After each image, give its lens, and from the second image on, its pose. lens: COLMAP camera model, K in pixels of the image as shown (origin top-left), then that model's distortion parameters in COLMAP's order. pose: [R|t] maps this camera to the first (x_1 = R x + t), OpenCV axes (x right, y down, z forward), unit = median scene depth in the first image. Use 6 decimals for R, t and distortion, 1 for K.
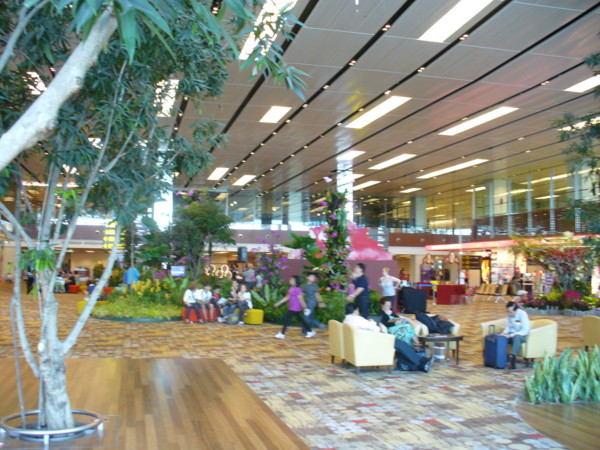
lens RADIAL K [[655.5, 0, 312.2], [0, 655.5, 225.3], [0, 0, 1]] dist [-0.304390, 0.493803]
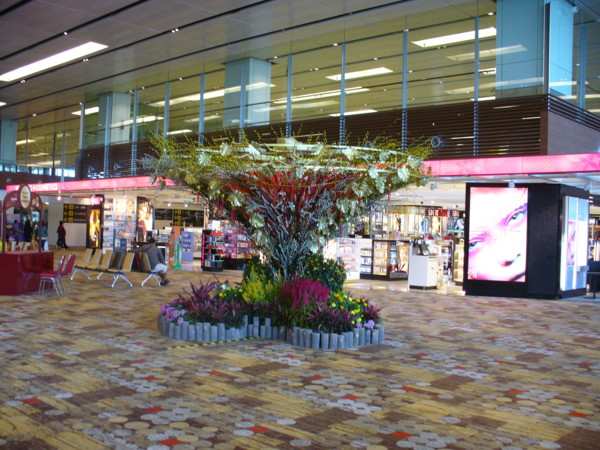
lens RADIAL K [[655.5, 0, 312.2], [0, 655.5, 225.3], [0, 0, 1]] dist [-0.304390, 0.493803]
pose [[0.831545, 0.010179, 0.555365, 0.084050], [-0.049594, 0.997199, 0.055979, 0.020929], [-0.553240, -0.074092, 0.829721, 0.302262]]
